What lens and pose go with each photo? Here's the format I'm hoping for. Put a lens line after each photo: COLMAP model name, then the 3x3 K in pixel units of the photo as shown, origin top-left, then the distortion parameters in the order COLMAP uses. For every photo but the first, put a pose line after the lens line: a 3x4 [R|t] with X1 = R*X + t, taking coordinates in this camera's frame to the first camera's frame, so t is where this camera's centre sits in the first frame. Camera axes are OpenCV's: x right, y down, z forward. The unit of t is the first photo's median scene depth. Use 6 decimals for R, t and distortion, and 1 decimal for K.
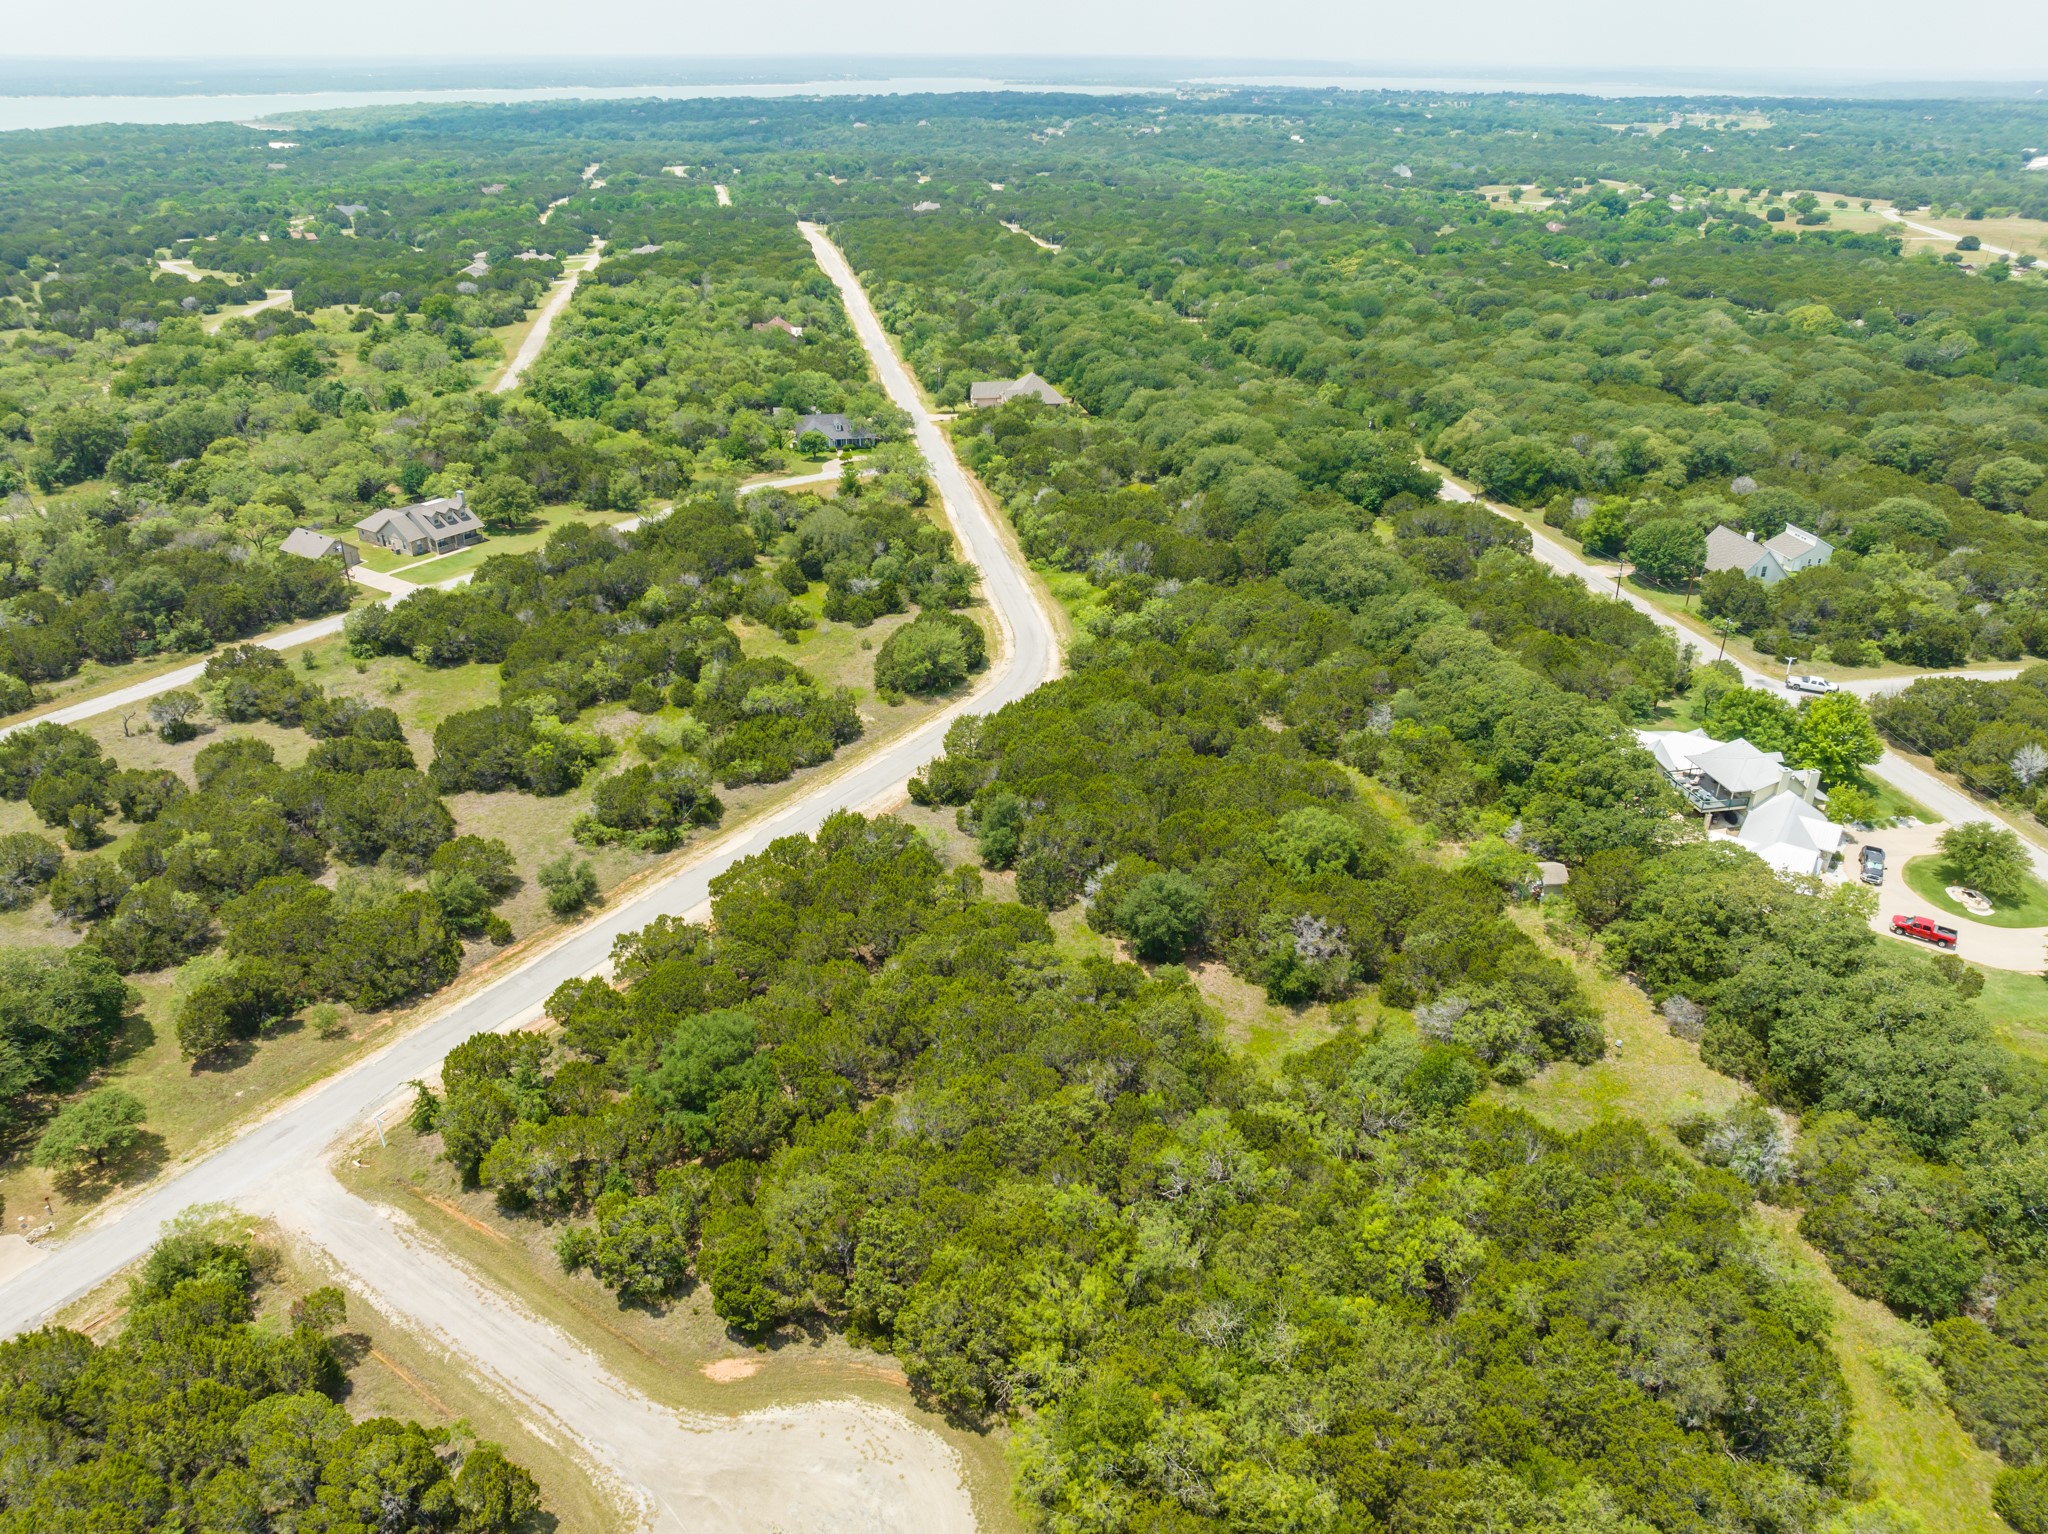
lens RADIAL K [[1433.4, 0, 1027.7], [0, 1433.4, 778.7], [0, 0, 1]] dist [-0.050349, 0.019275]
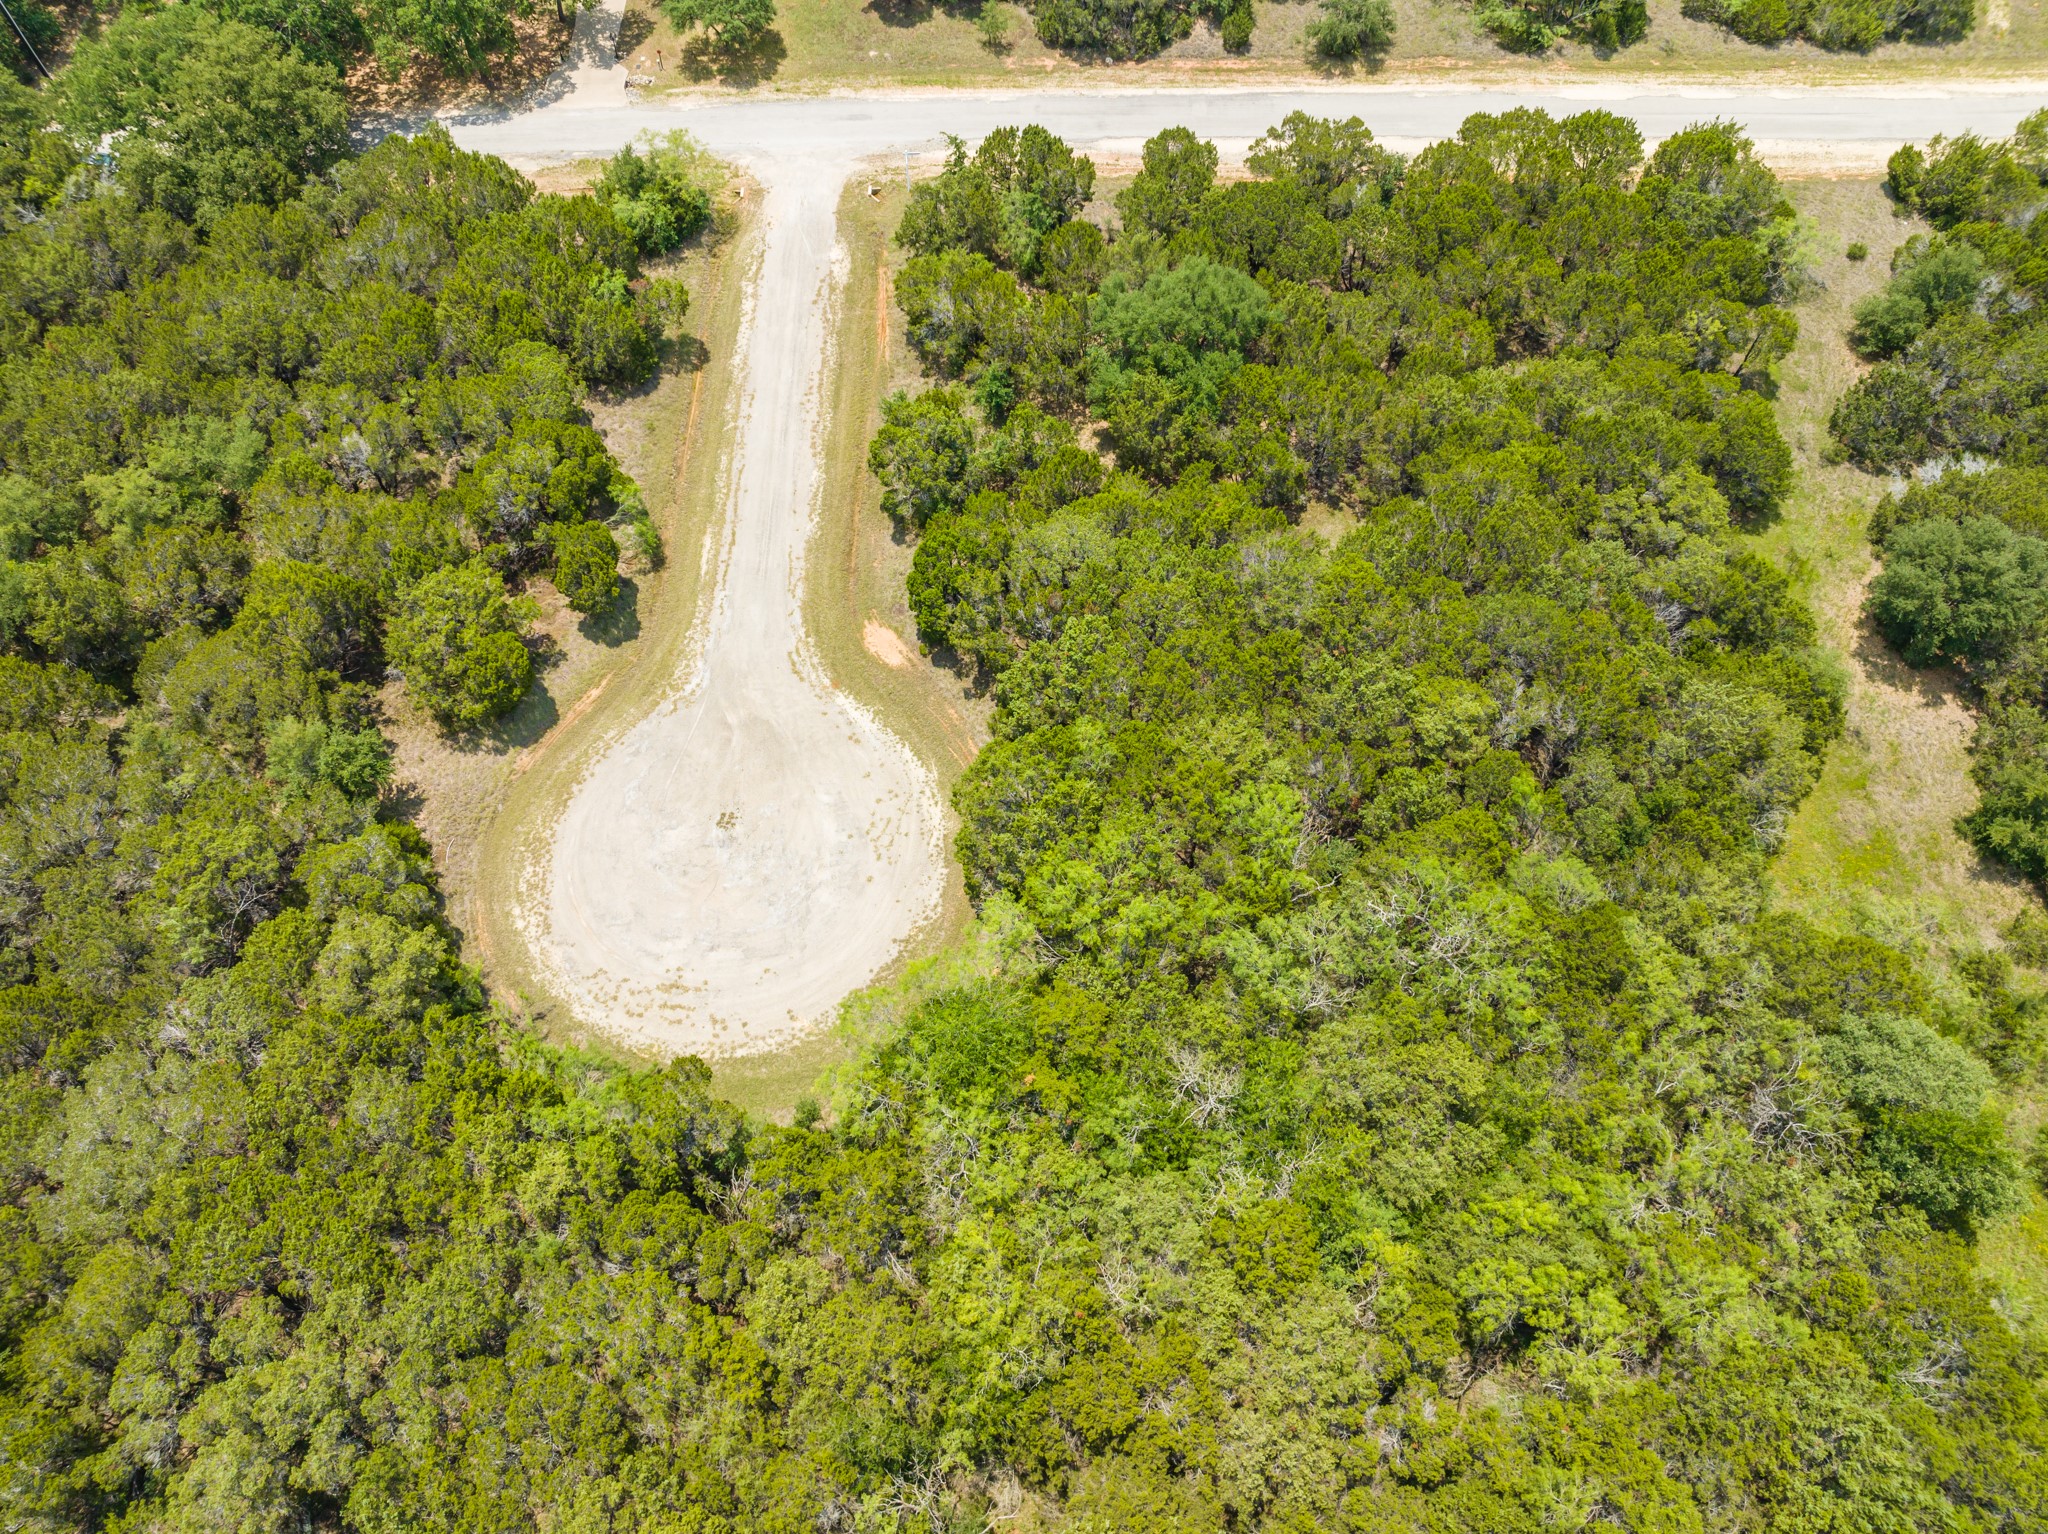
lens RADIAL K [[1433.4, 0, 1021.8], [0, 1433.4, 759.0], [0, 0, 1]] dist [-0.050349, 0.019275]
pose [[0.563070, 0.712859, -0.418073, 0.114192], [-0.375565, 0.671362, 0.638924, -0.052007], [0.736141, -0.202746, 0.645748, 0.241124]]
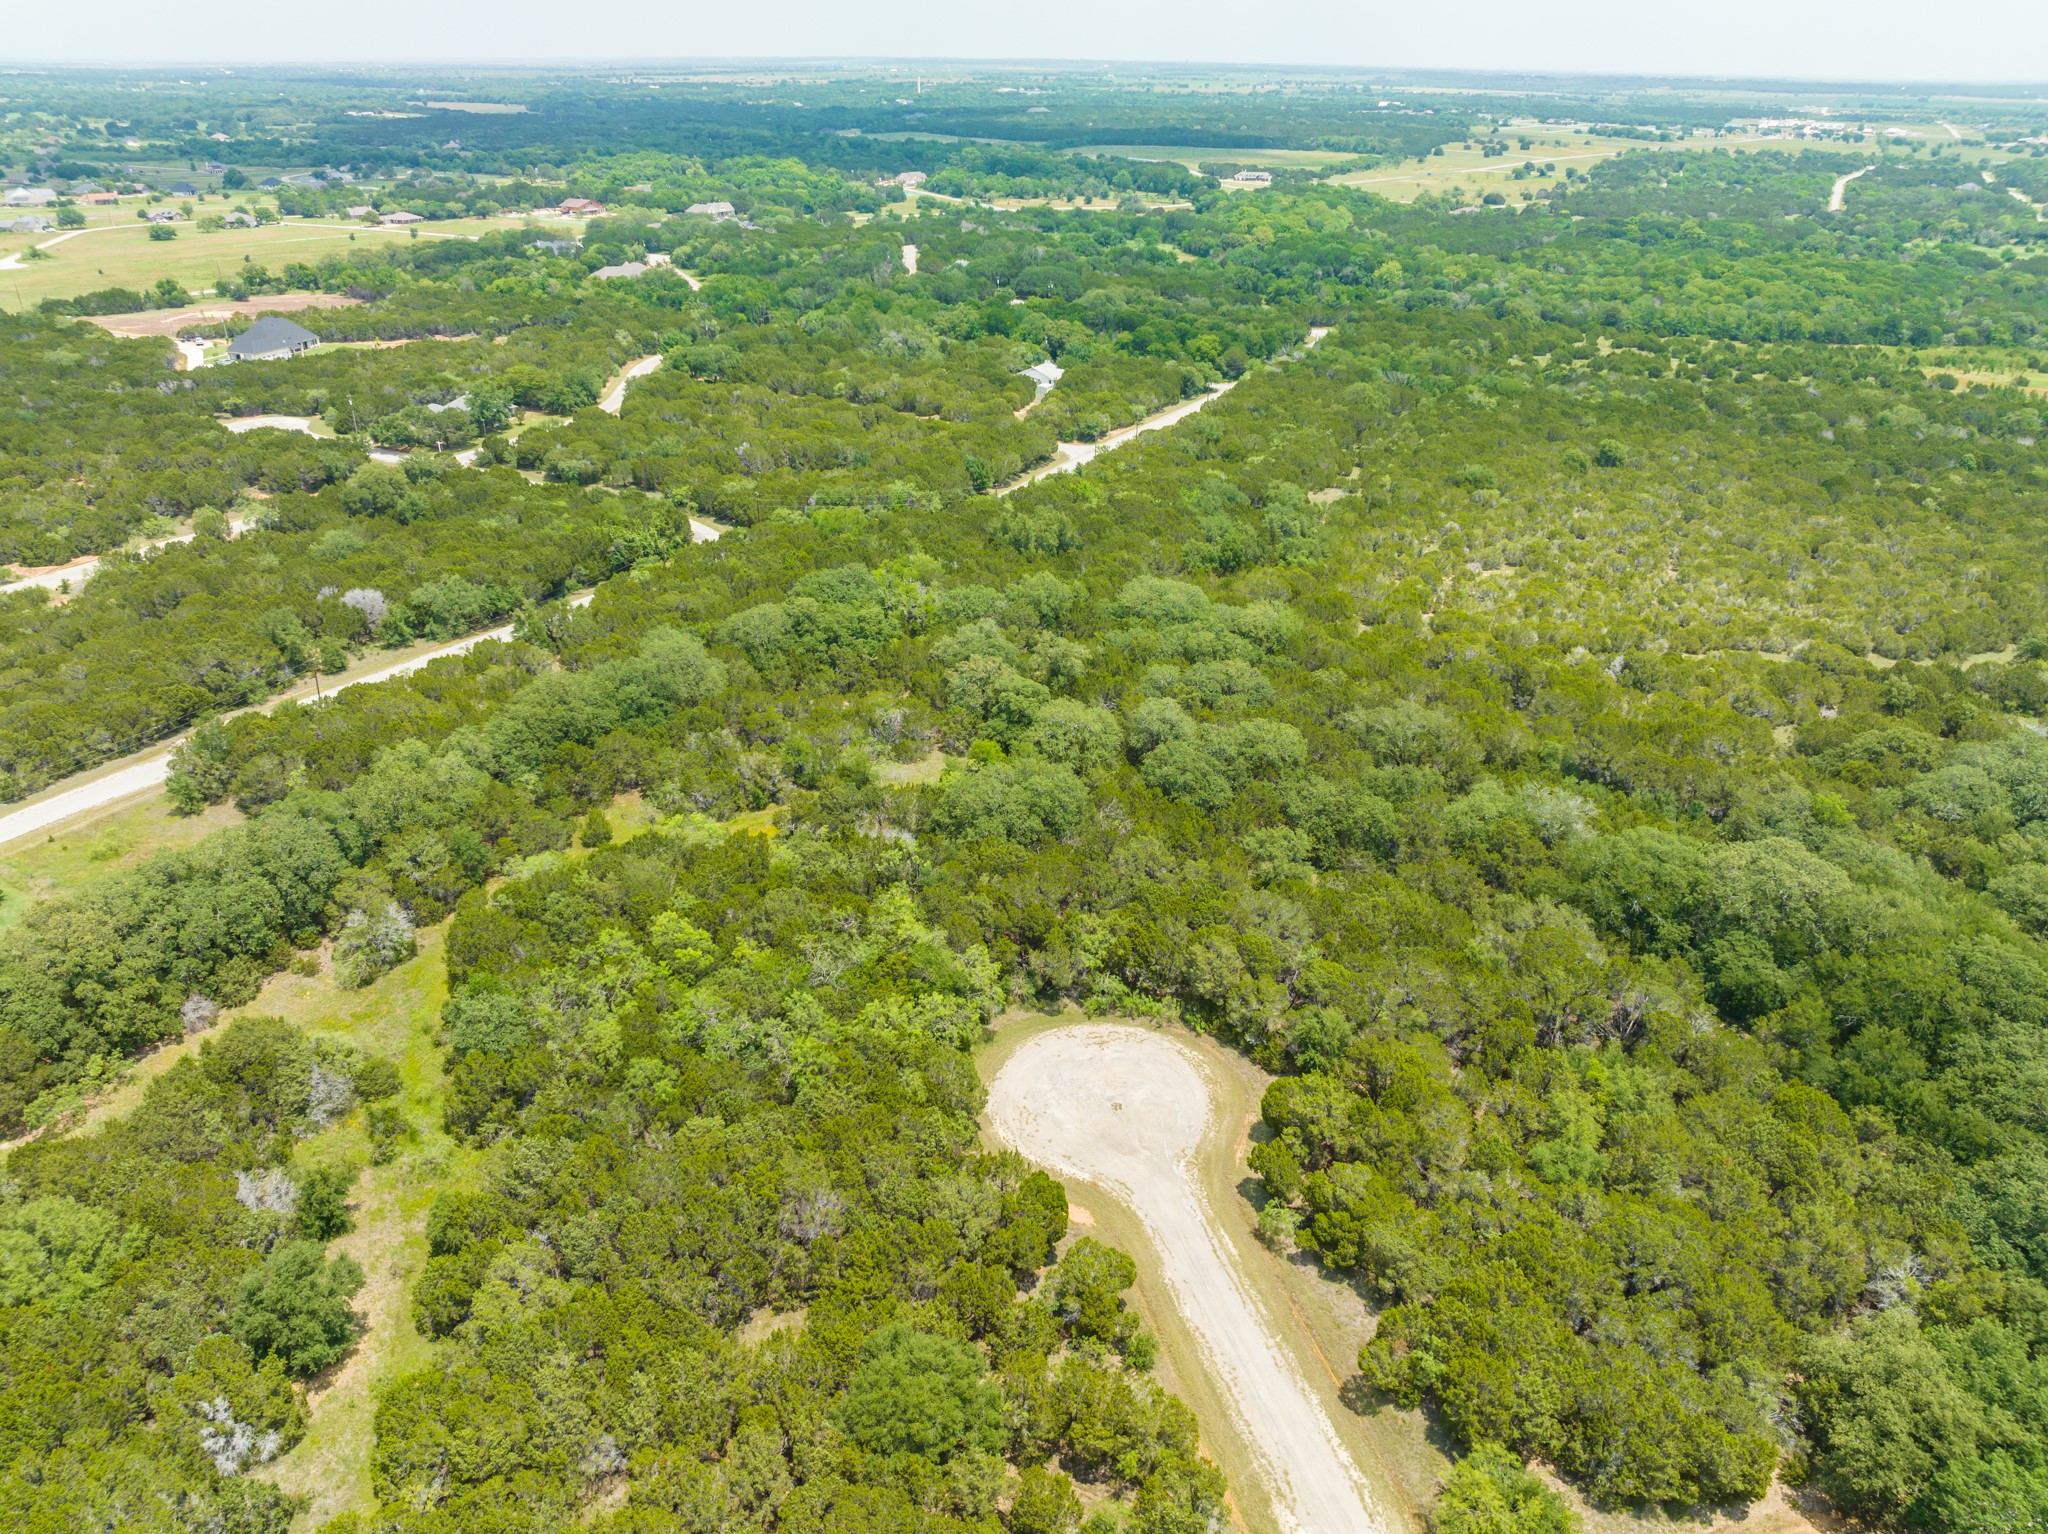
lens RADIAL K [[1433.4, 0, 1032.6], [0, 1433.4, 782.3], [0, 0, 1]] dist [-0.050349, 0.019275]
pose [[-0.781776, -0.296466, 0.548575, -0.359142], [0.268078, 0.634502, 0.724943, -0.346929], [-0.562993, 0.713803, -0.416562, 0.609788]]
